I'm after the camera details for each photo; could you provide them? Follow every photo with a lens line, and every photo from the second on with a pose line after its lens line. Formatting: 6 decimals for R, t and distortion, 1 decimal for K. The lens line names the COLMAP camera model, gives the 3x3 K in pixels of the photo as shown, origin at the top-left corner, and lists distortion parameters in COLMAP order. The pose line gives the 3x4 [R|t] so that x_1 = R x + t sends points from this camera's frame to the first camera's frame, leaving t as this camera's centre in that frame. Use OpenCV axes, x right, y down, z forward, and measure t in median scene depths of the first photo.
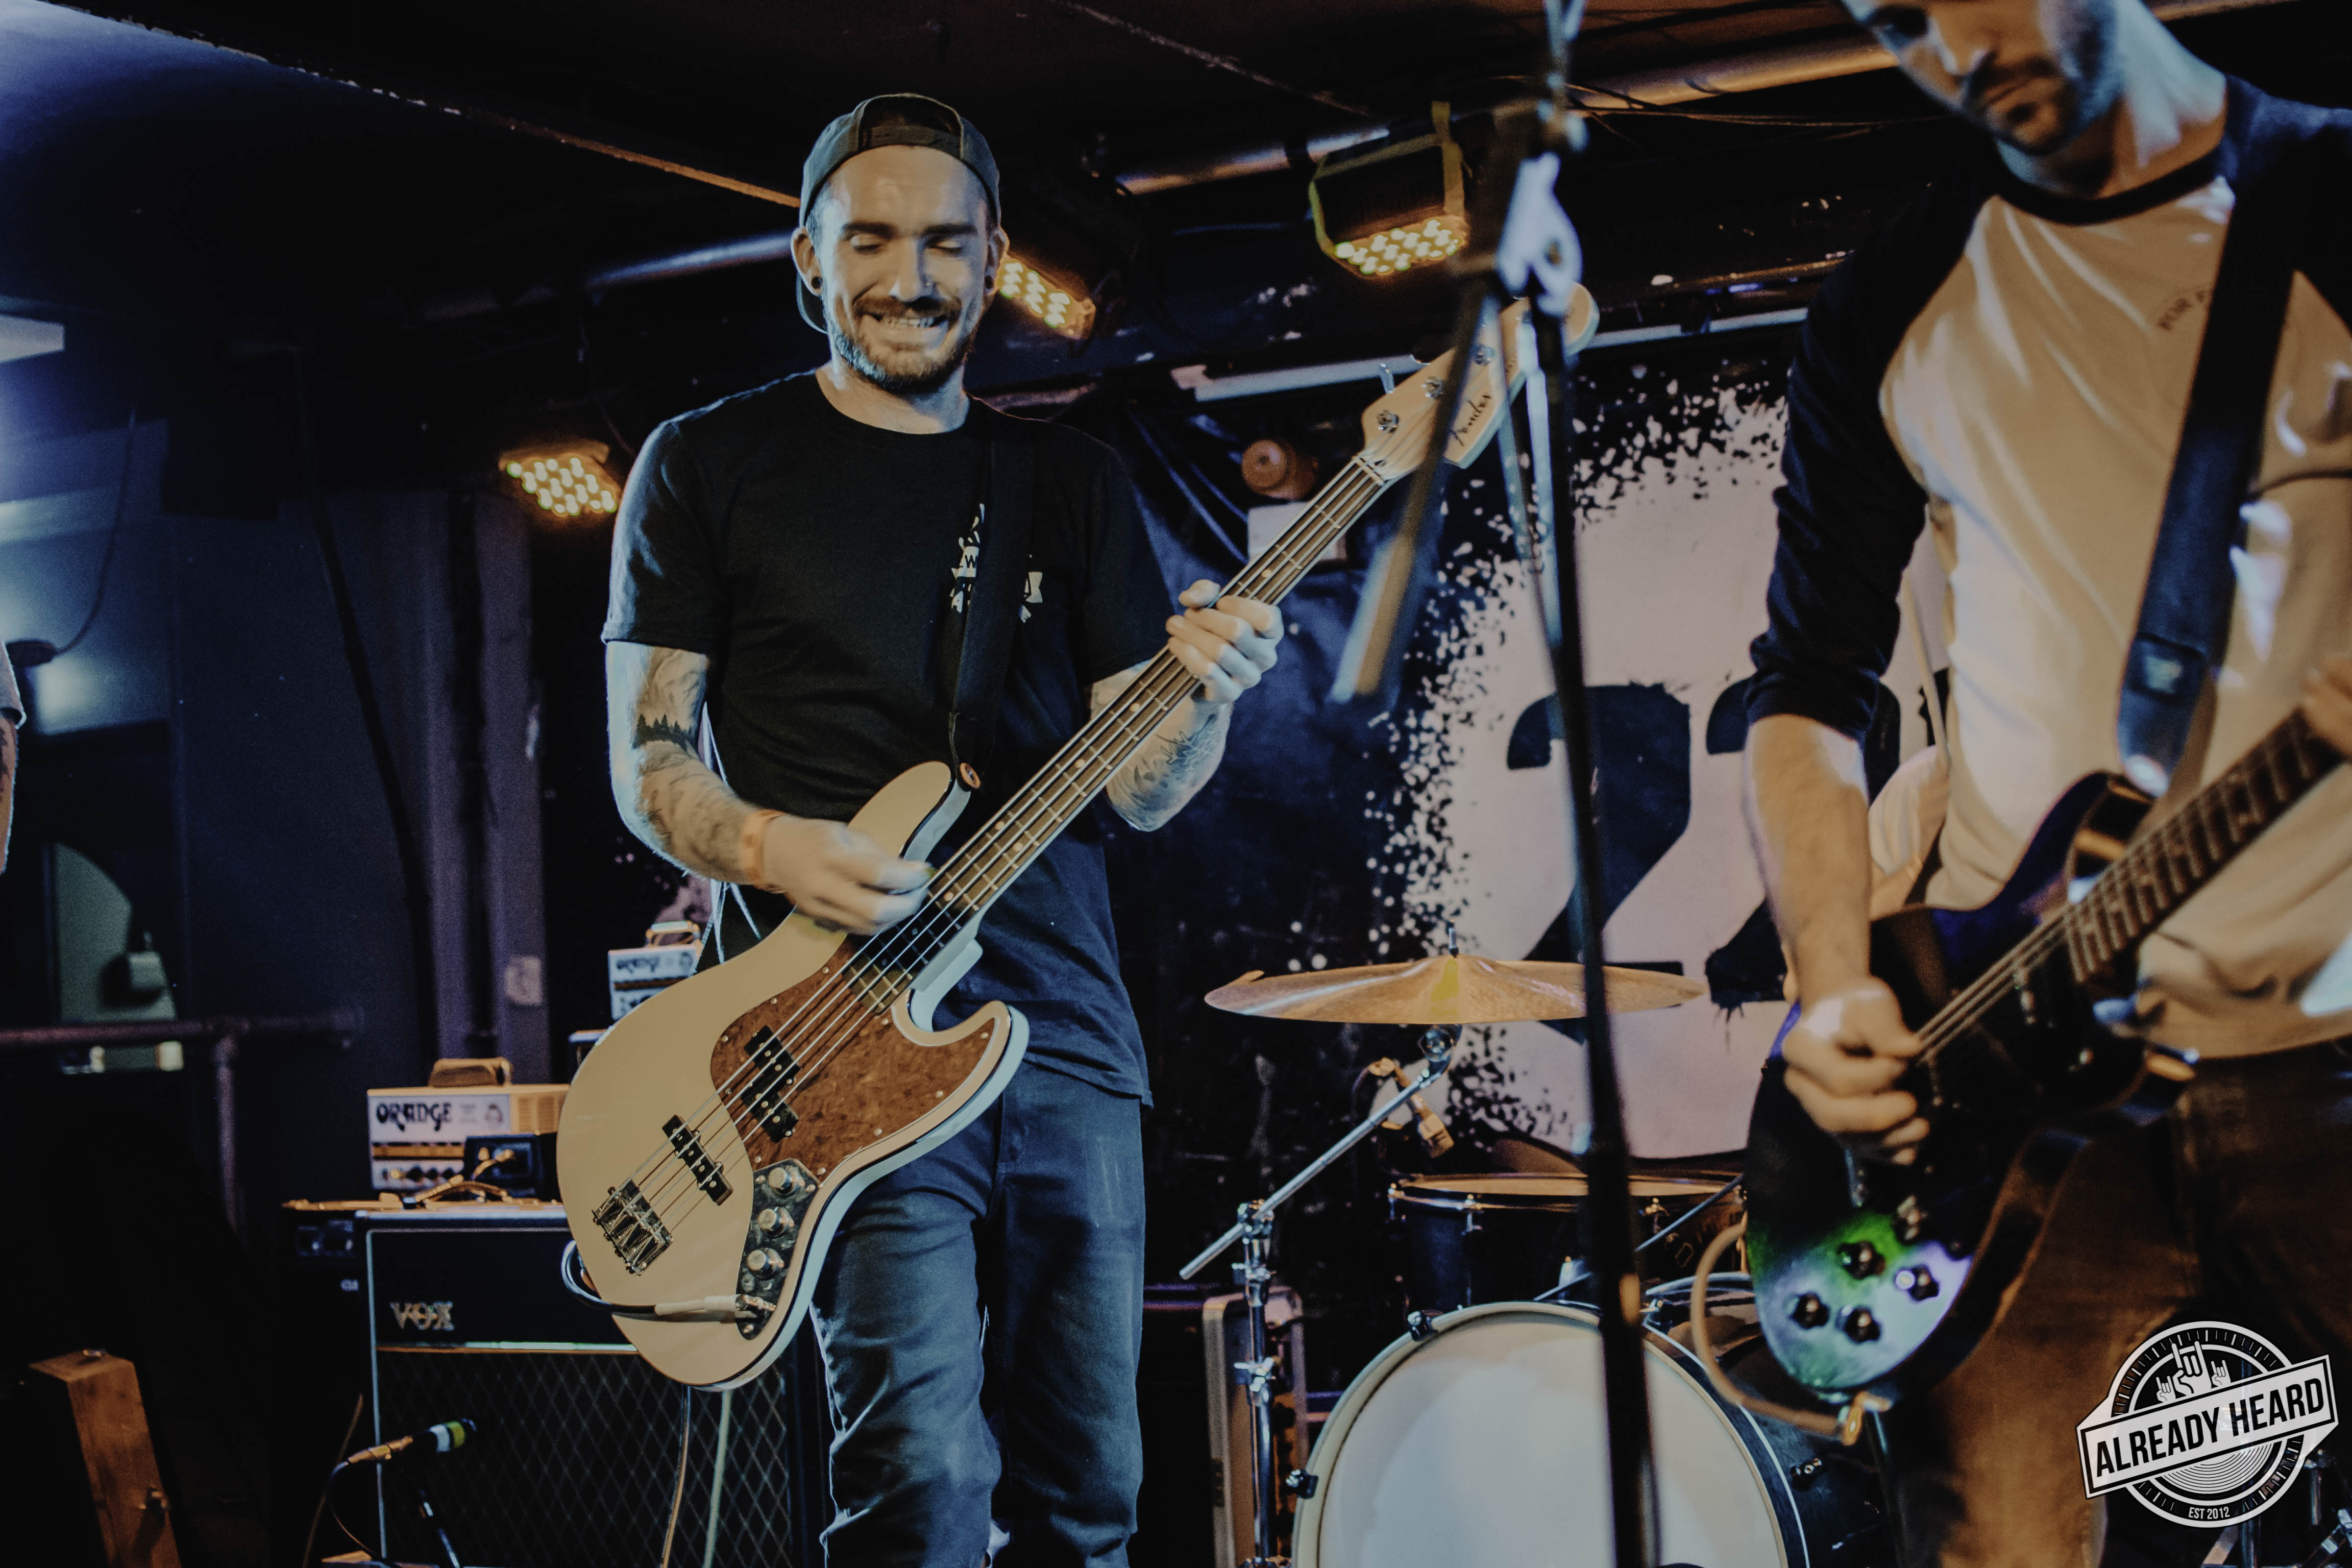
lens RADIAL K [[3674.8, 0, 1176.0], [0, 3674.8, 784.0], [0, 0, 1]] dist [-0.183955, 0.188707]
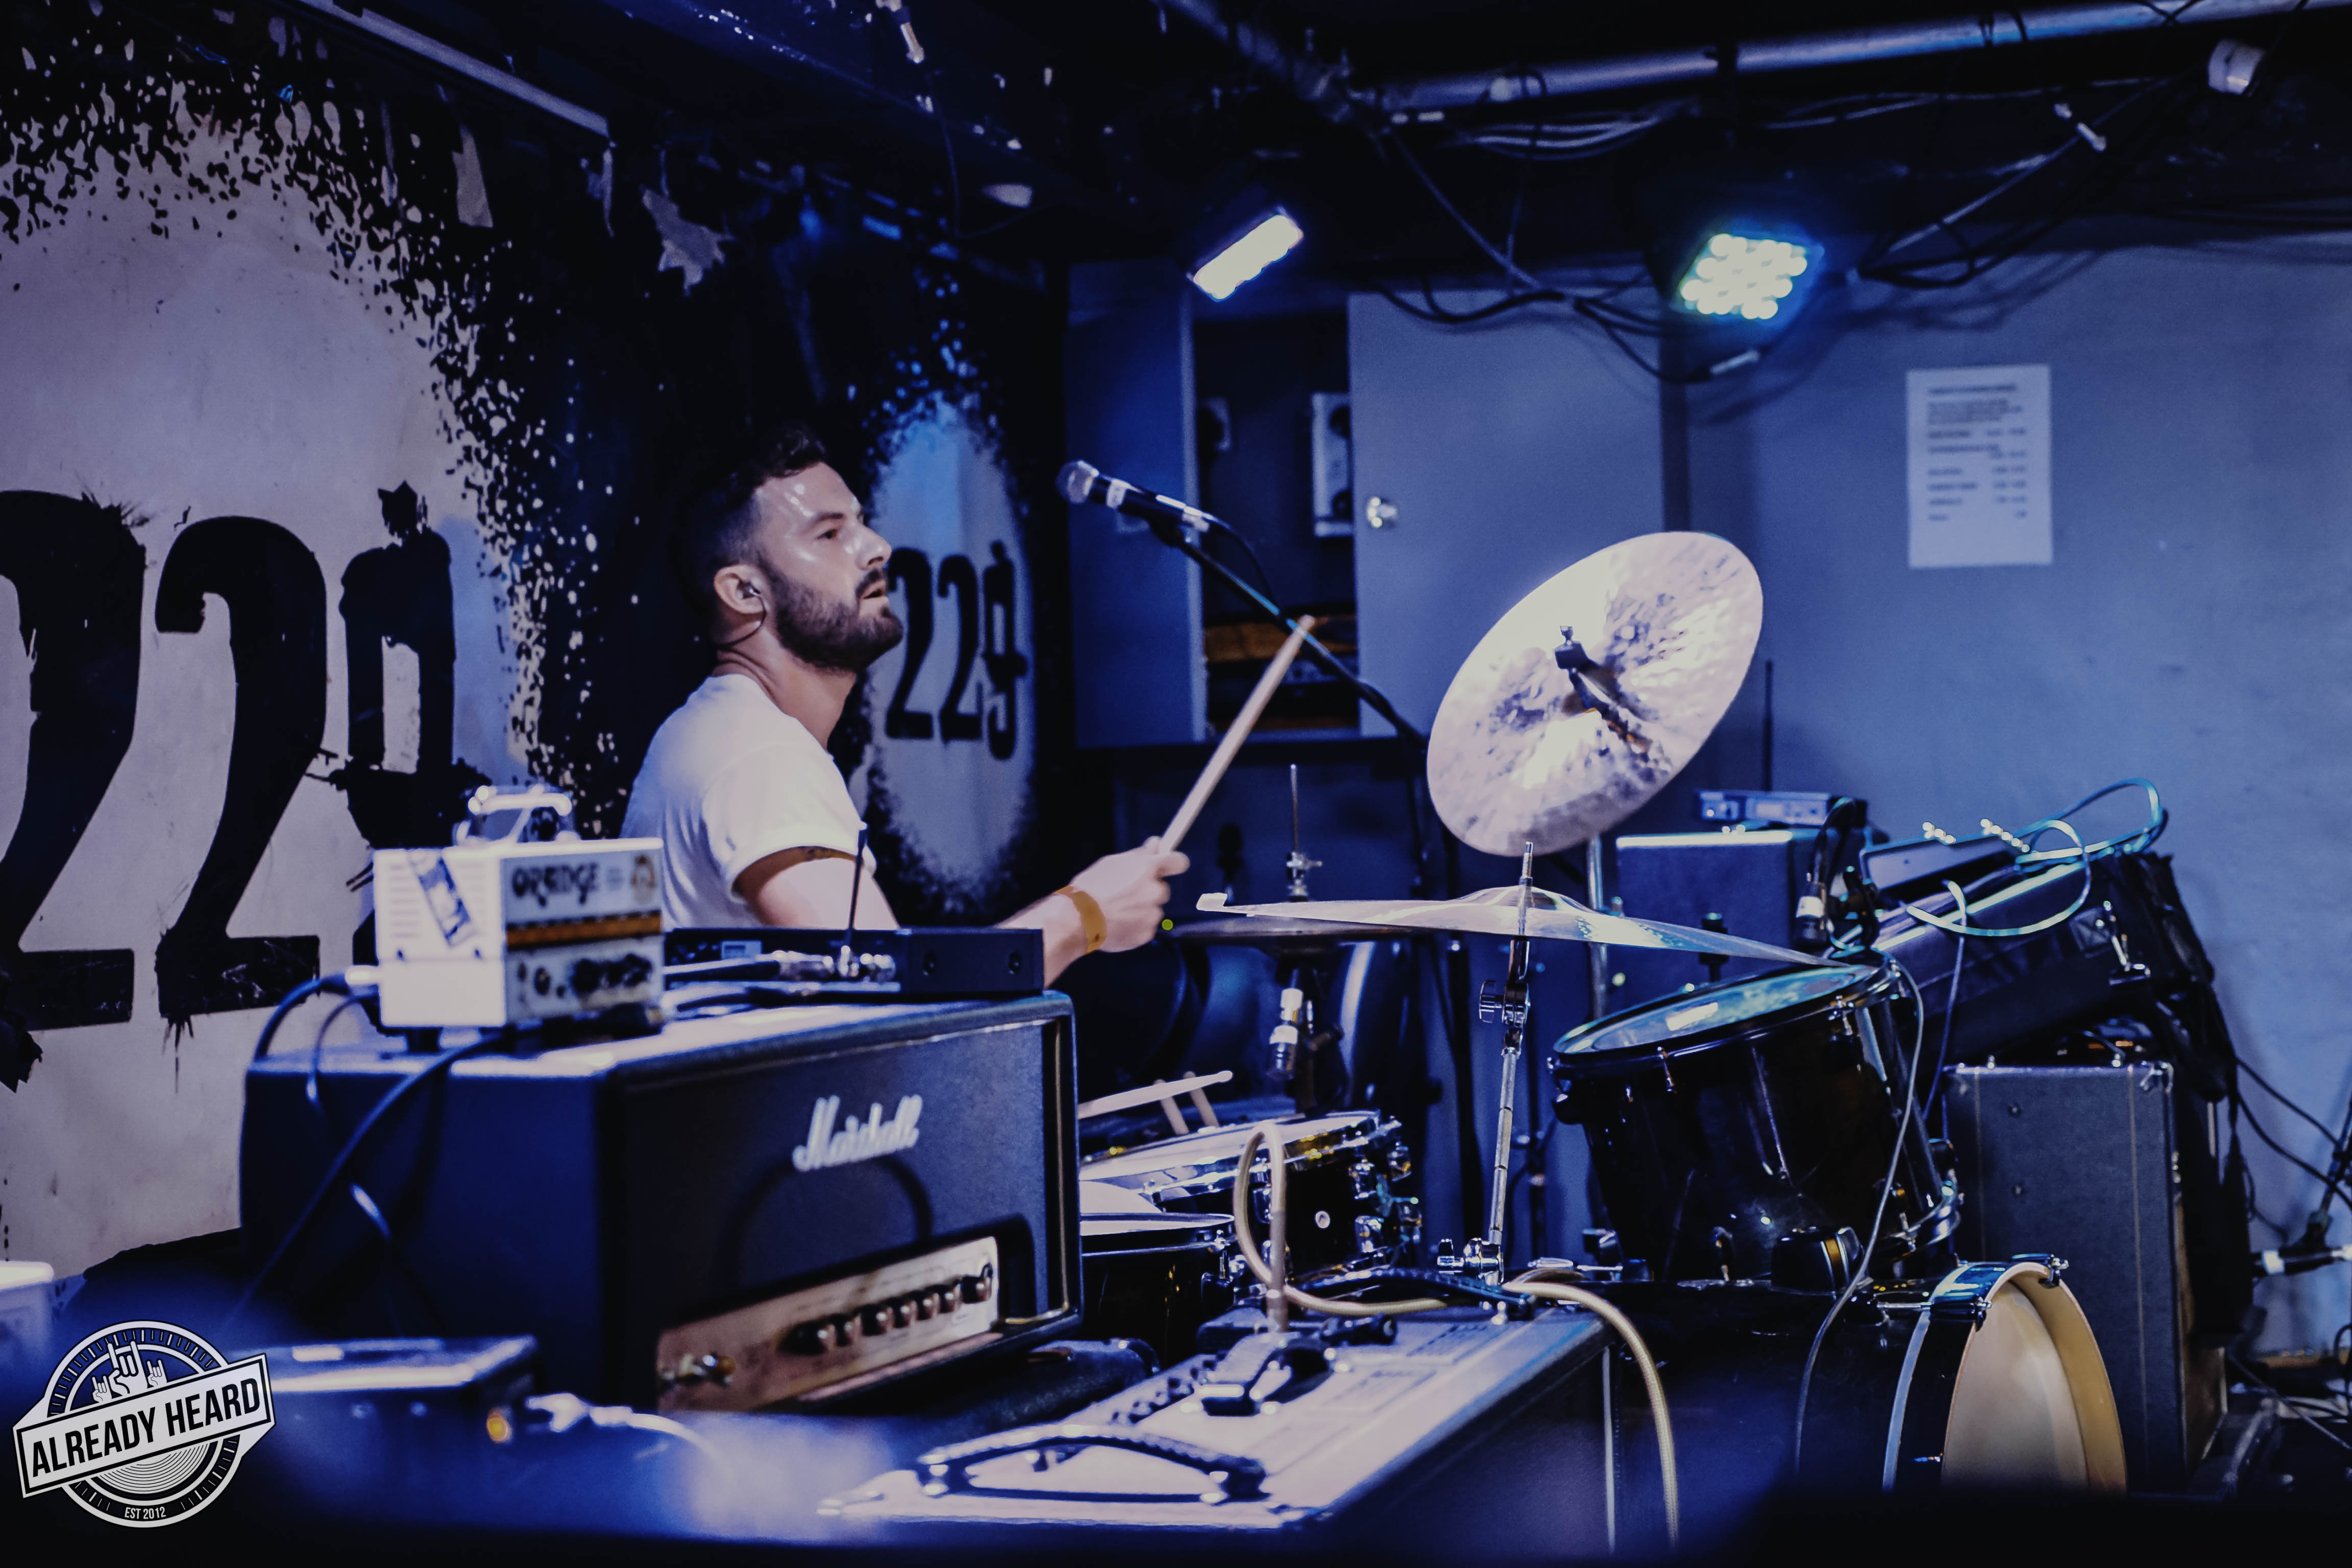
lens RADIAL K [[3633.2, 0, 1176.0], [0, 3633.2, 784.0], [0, 0, 1]] dist [-0.008589, 0.036532]
pose [[-0.218934, 0.064401, 0.973612, -0.498832], [-0.013265, 0.997531, -0.068966, 0.058823], [-0.975650, -0.028014, -0.217539, 0.932202]]
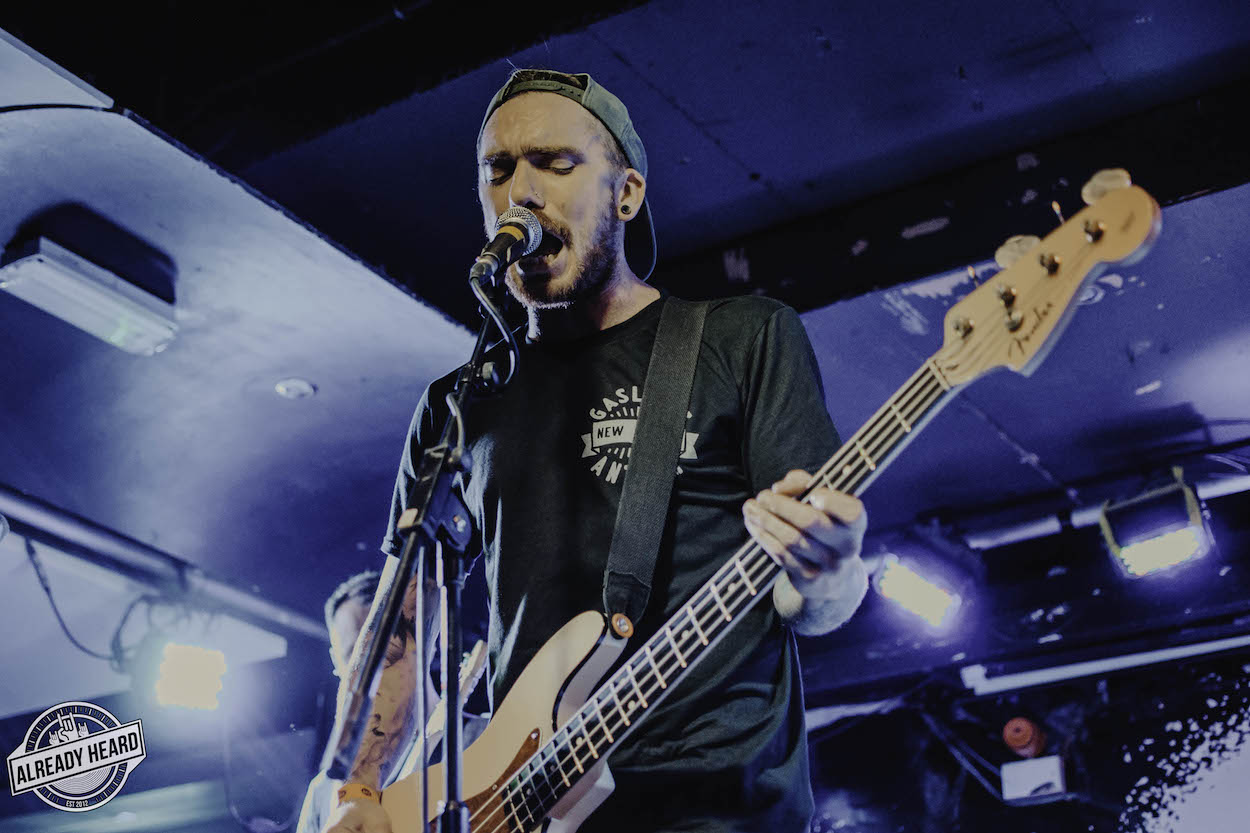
lens RADIAL K [[1953.0, 0, 625.0], [0, 1953.0, 416.5], [0, 0, 1]] dist [-0.183955, 0.188707]
pose [[0.999824, 0.012061, -0.014376, -0.143872], [-0.016456, 0.931687, -0.362889, 0.099981], [0.009017, 0.363062, 0.931722, 0.138062]]
